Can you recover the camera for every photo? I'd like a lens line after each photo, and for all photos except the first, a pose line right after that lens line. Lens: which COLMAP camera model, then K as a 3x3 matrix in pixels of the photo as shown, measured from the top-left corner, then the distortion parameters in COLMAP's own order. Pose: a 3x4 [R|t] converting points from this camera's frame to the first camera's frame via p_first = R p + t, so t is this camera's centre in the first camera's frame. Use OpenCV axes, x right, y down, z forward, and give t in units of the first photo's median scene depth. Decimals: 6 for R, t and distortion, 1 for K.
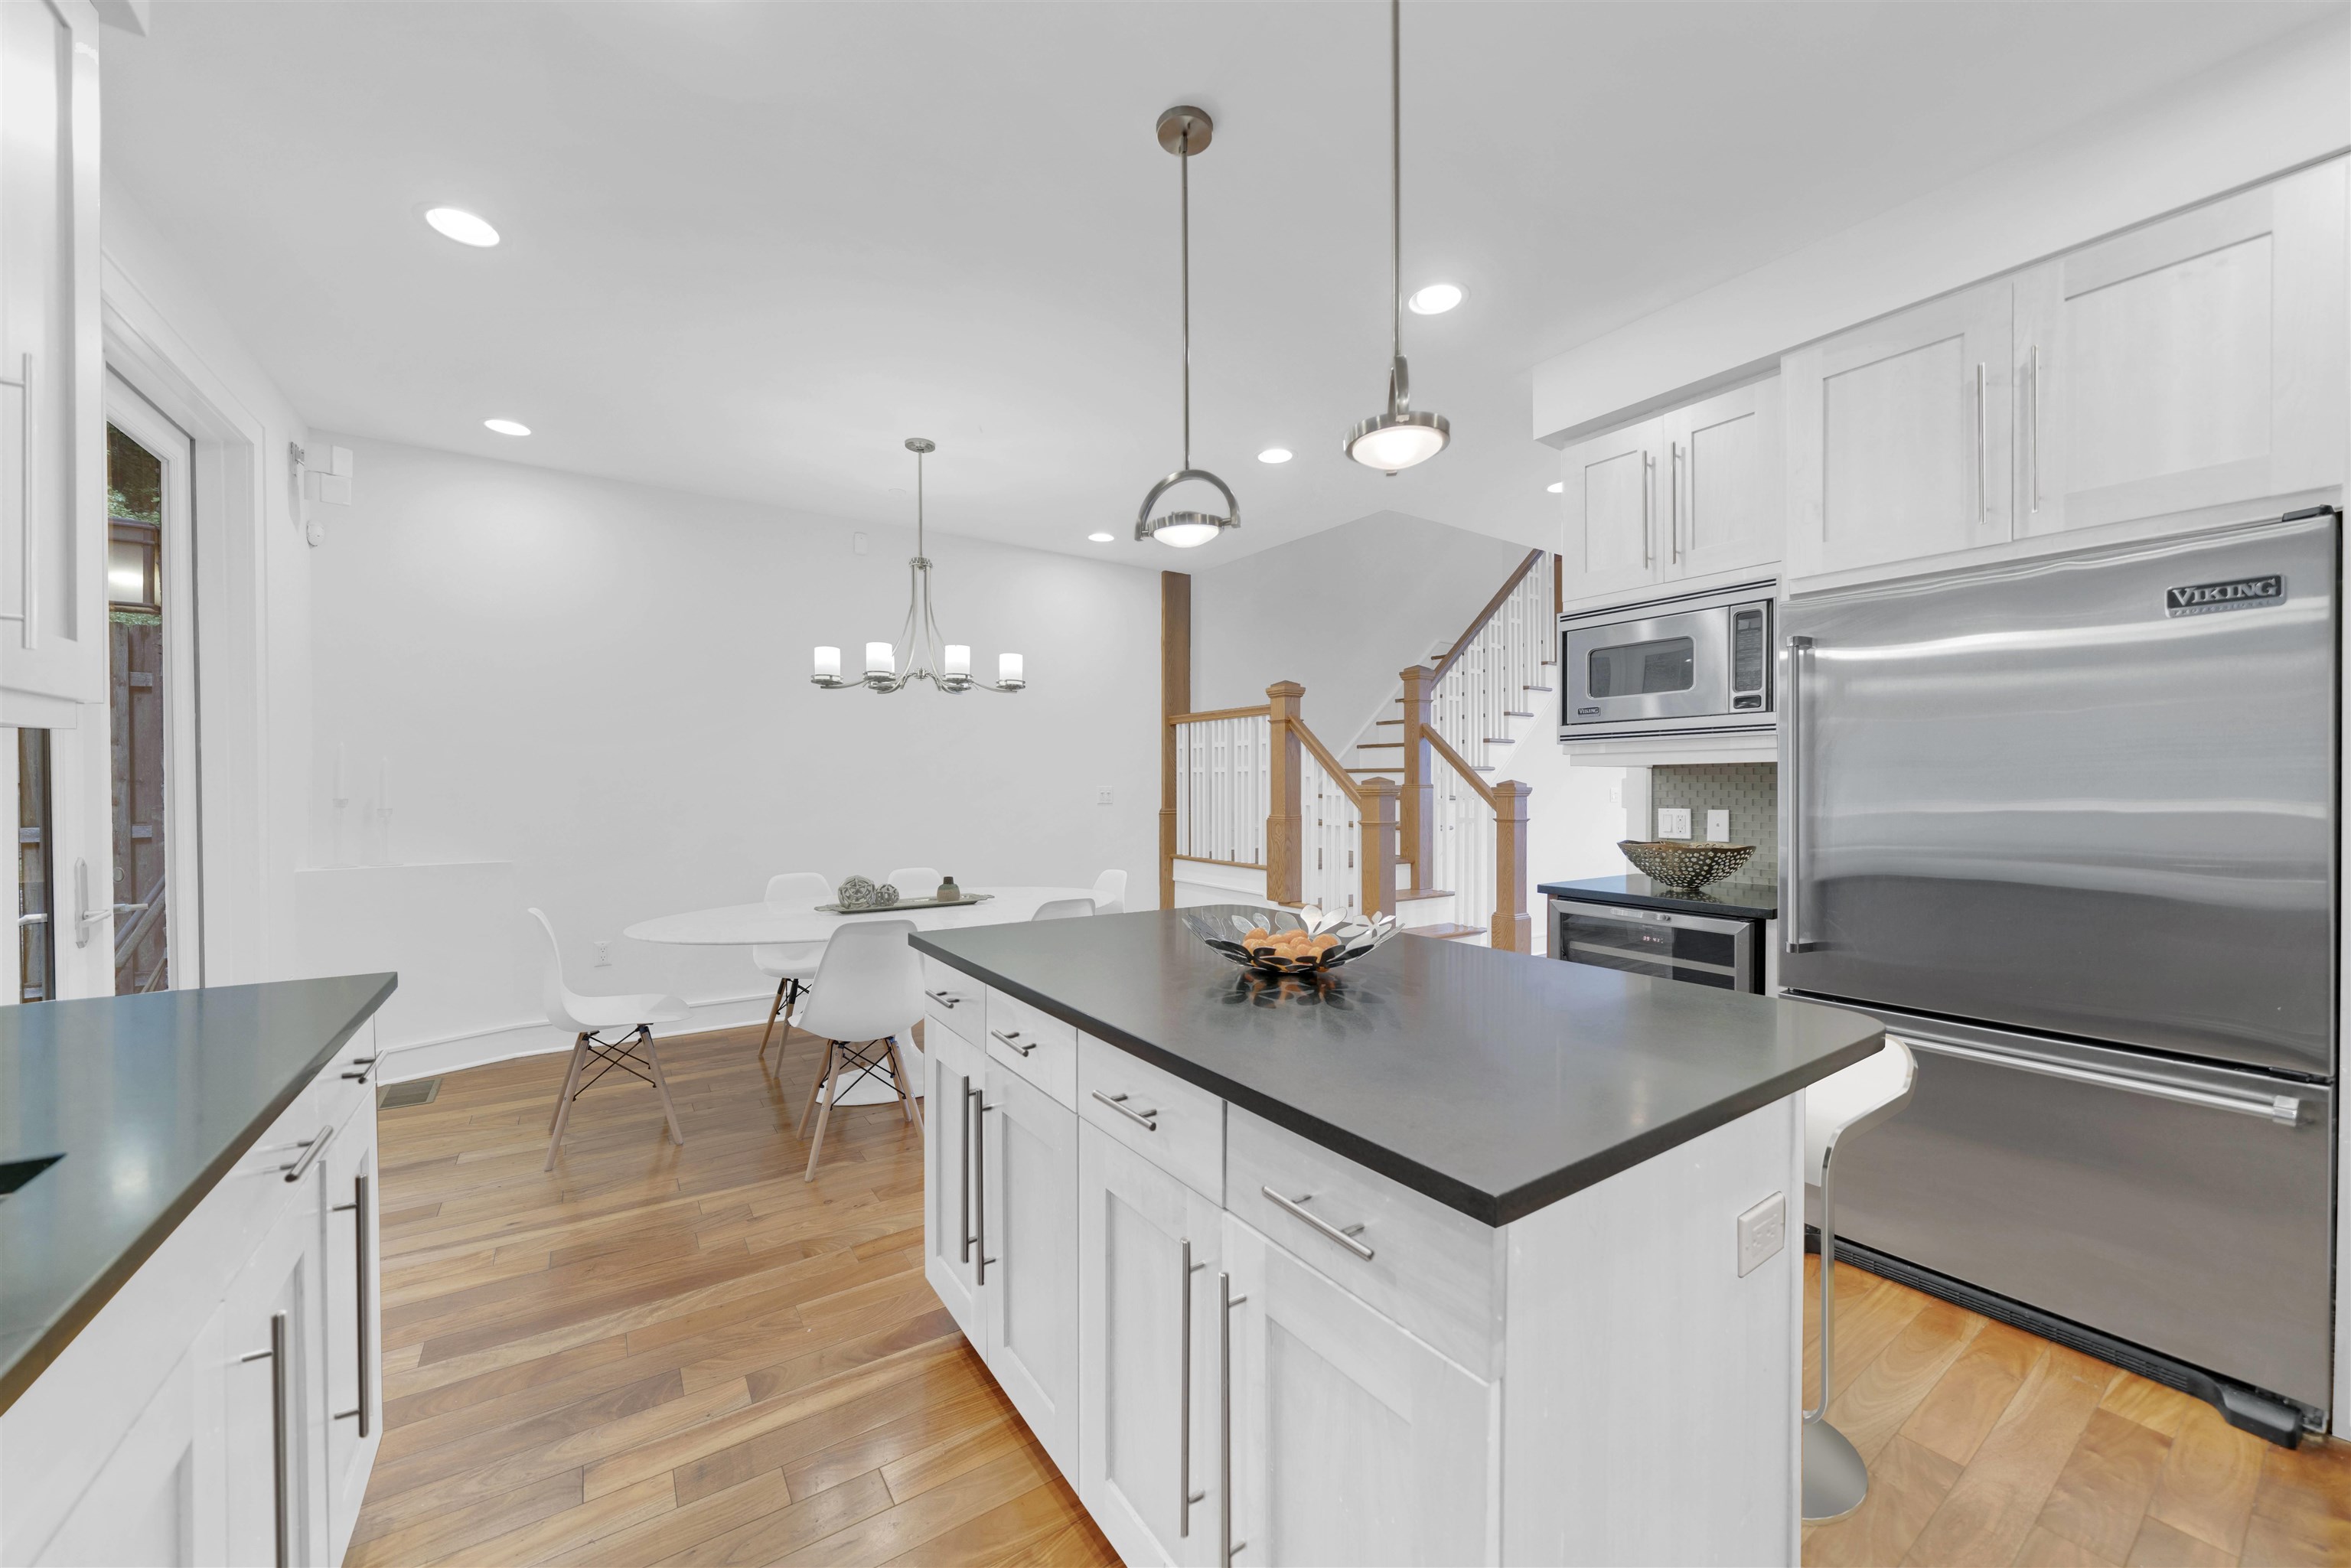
lens RADIAL K [[873.8, 0, 1179.1], [0, 873.8, 788.2], [0, 0, 1]] dist [0.000998, 0.000088]
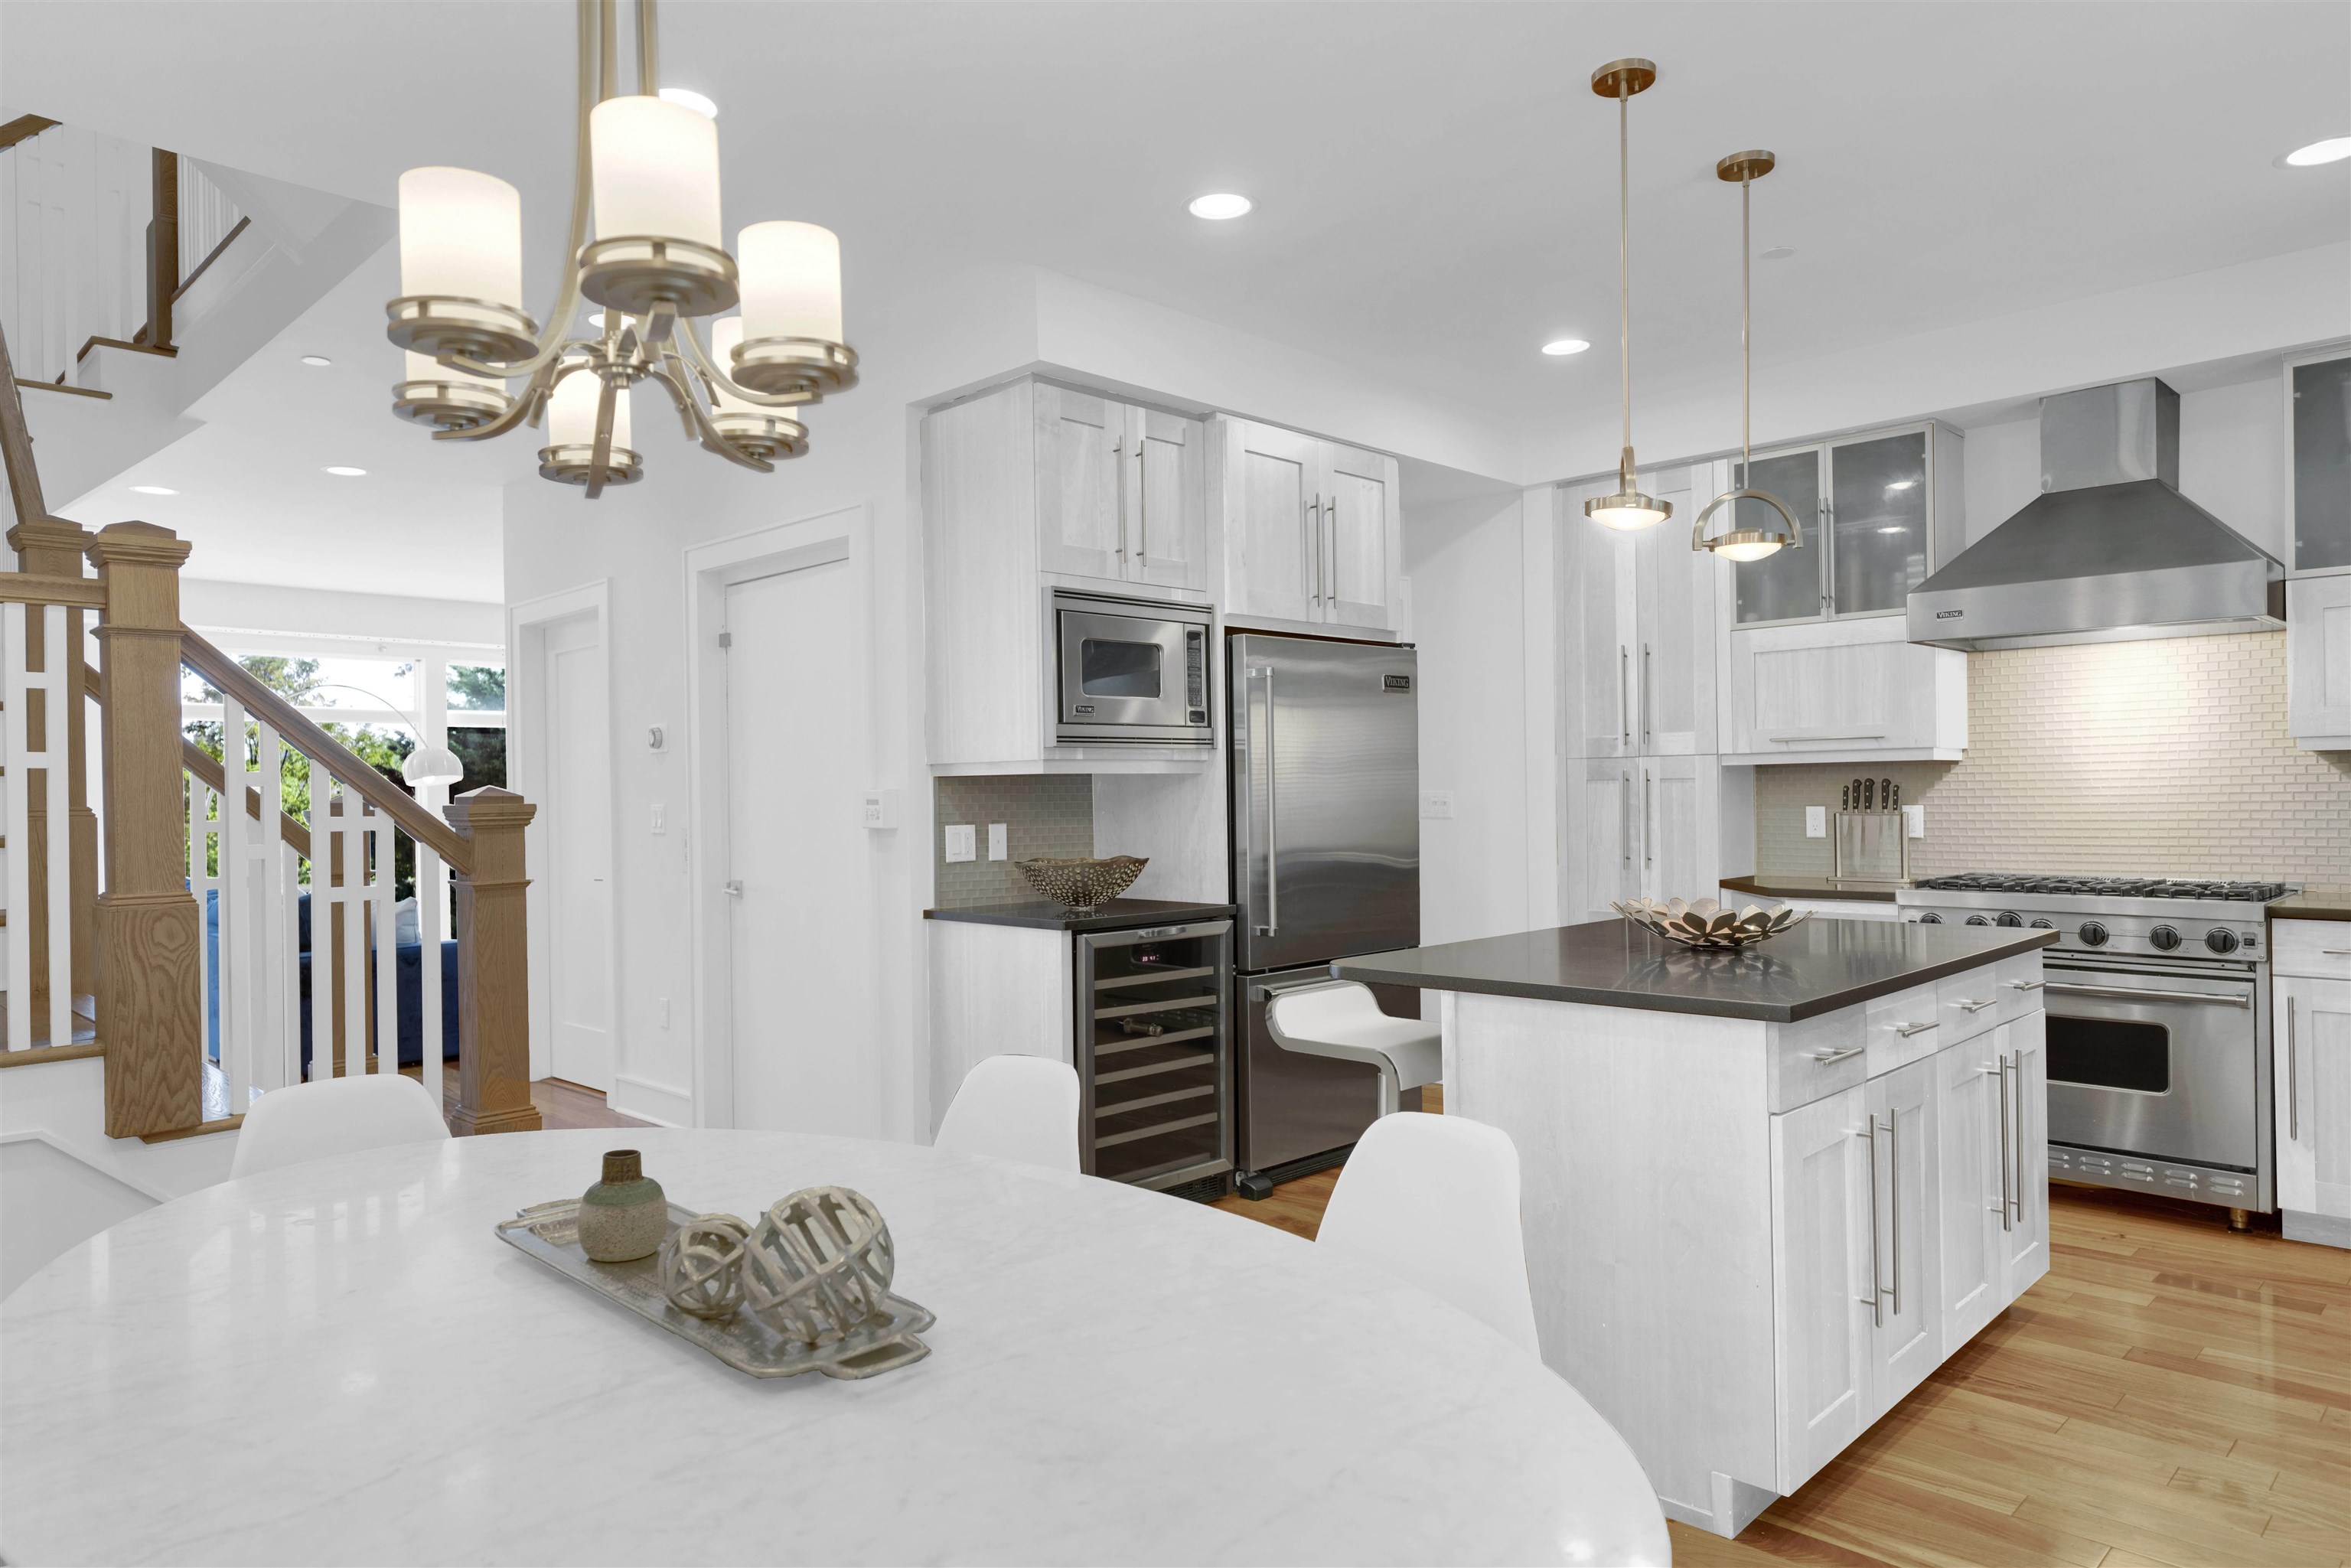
lens RADIAL K [[1443.5, 0, 1174.4], [0, 1443.5, 788.6], [0, 0, 1]] dist [-0.004236, -0.000418]
pose [[-0.190919, 0.002326, 0.981603, -0.914304], [0.015073, 0.999886, 0.000562, -0.010281], [-0.981490, 0.014903, -0.190932, 1.164332]]
